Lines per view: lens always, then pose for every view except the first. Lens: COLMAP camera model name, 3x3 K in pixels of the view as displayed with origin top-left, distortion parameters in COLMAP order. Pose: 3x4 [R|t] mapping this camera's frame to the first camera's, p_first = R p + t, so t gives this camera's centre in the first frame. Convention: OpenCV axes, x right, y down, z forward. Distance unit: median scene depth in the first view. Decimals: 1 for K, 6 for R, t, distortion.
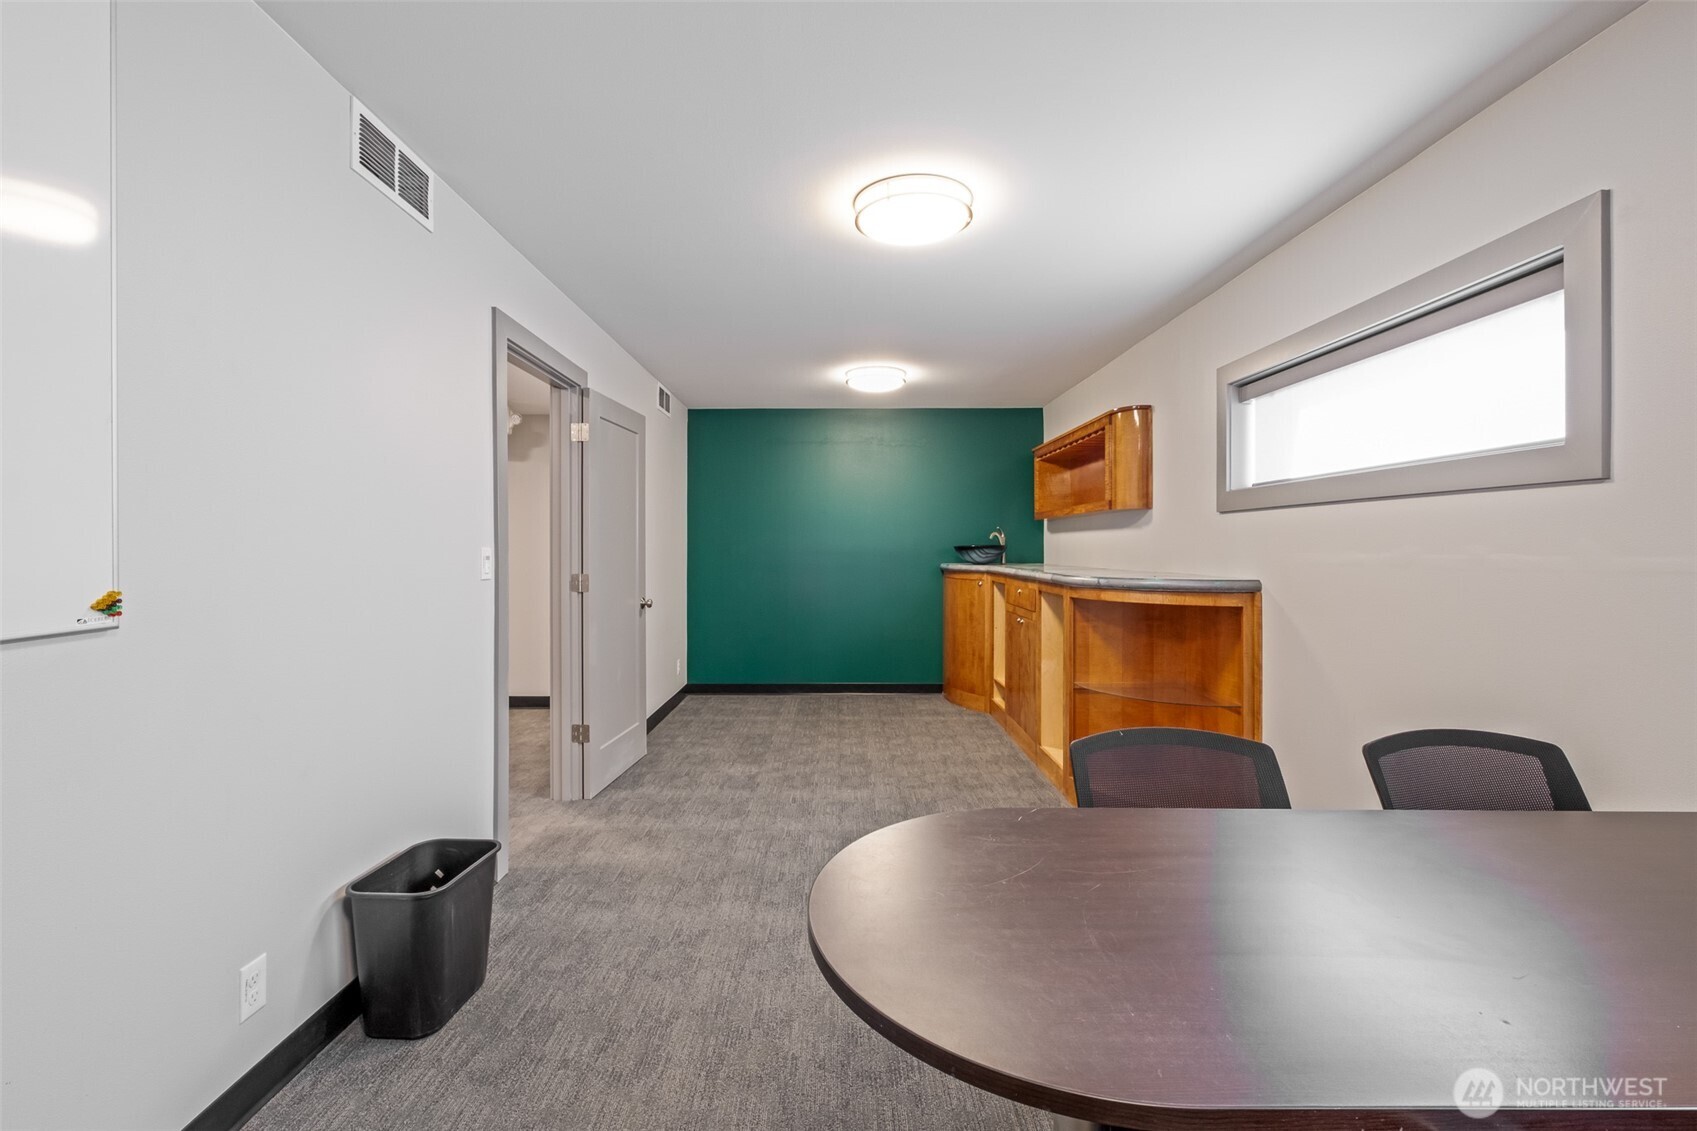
lens RADIAL K [[759.9, 0, 848.1], [0, 759.9, 554.1], [0, 0, 1]] dist [-0.003290, -0.000863]
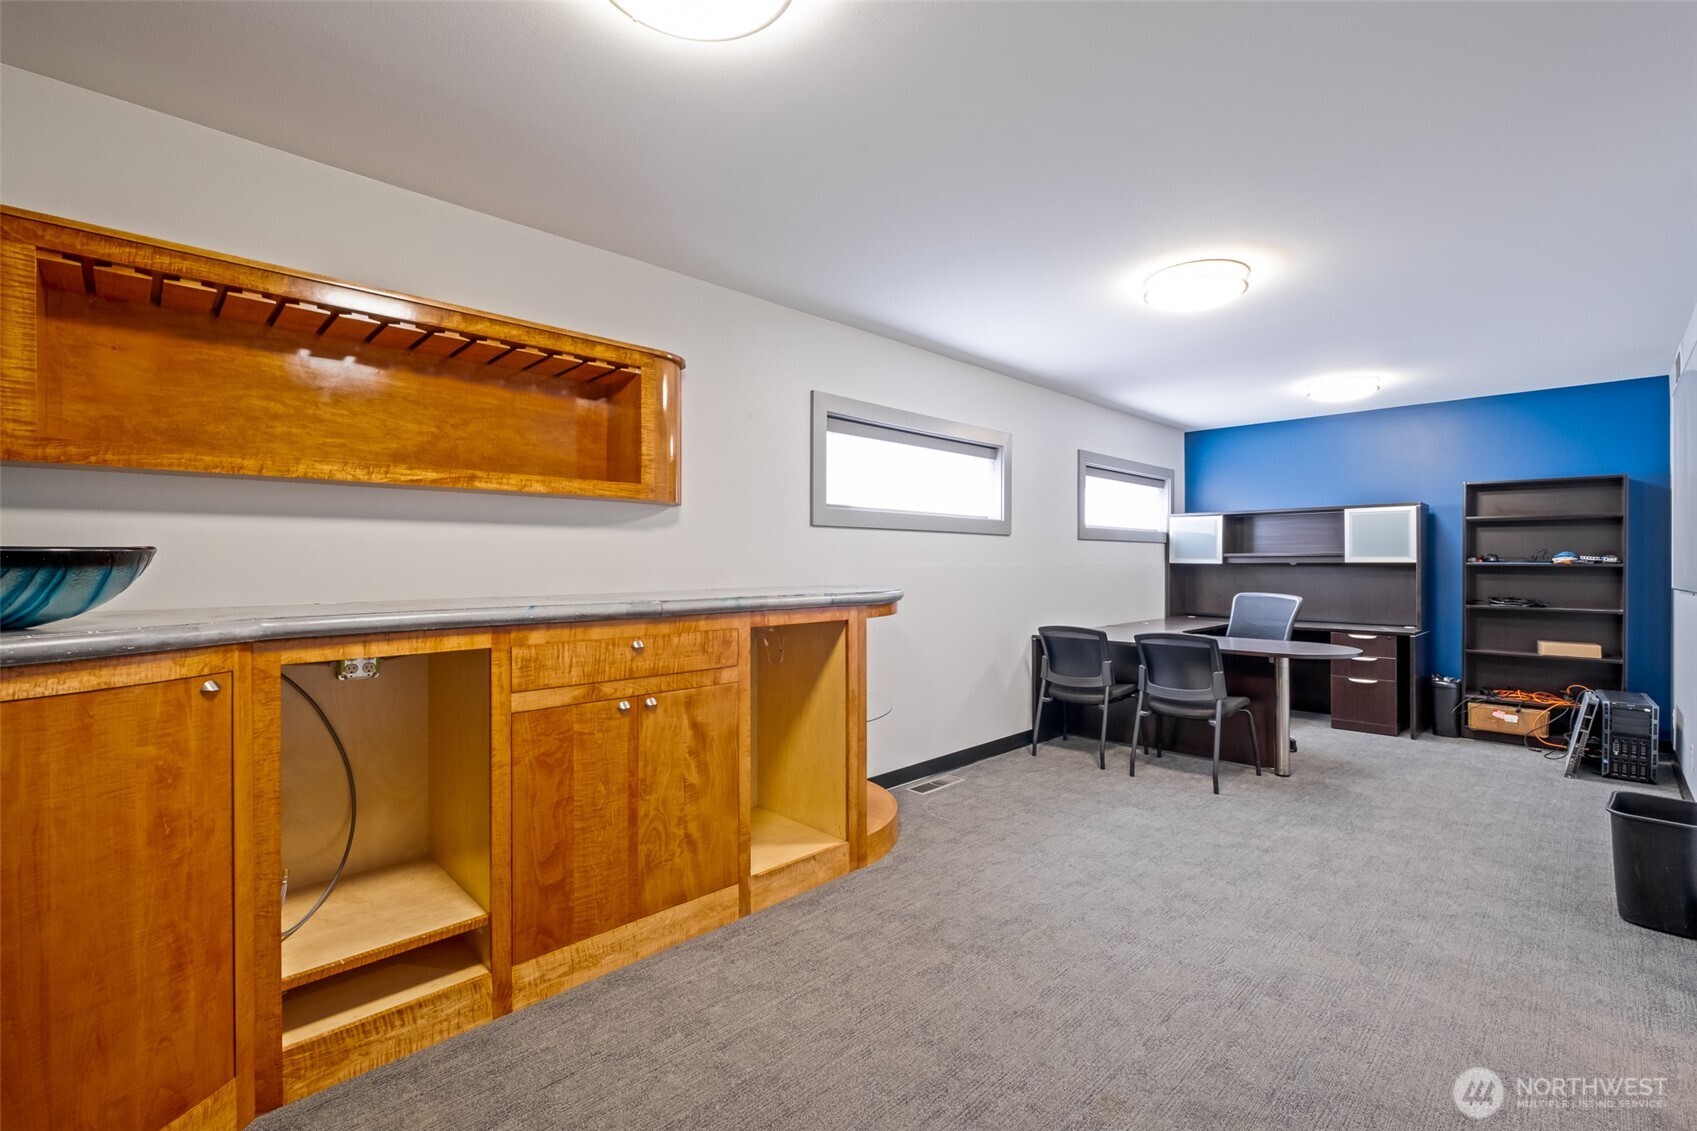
lens RADIAL K [[759.9, 0, 849.8], [0, 759.9, 555.4], [0, 0, 1]] dist [-0.003290, -0.000863]
pose [[-0.703134, 0.012165, 0.710953, -0.297482], [0.010764, 0.999921, -0.006464, -0.006836], [-0.710975, 0.003108, -0.703210, 1.709610]]
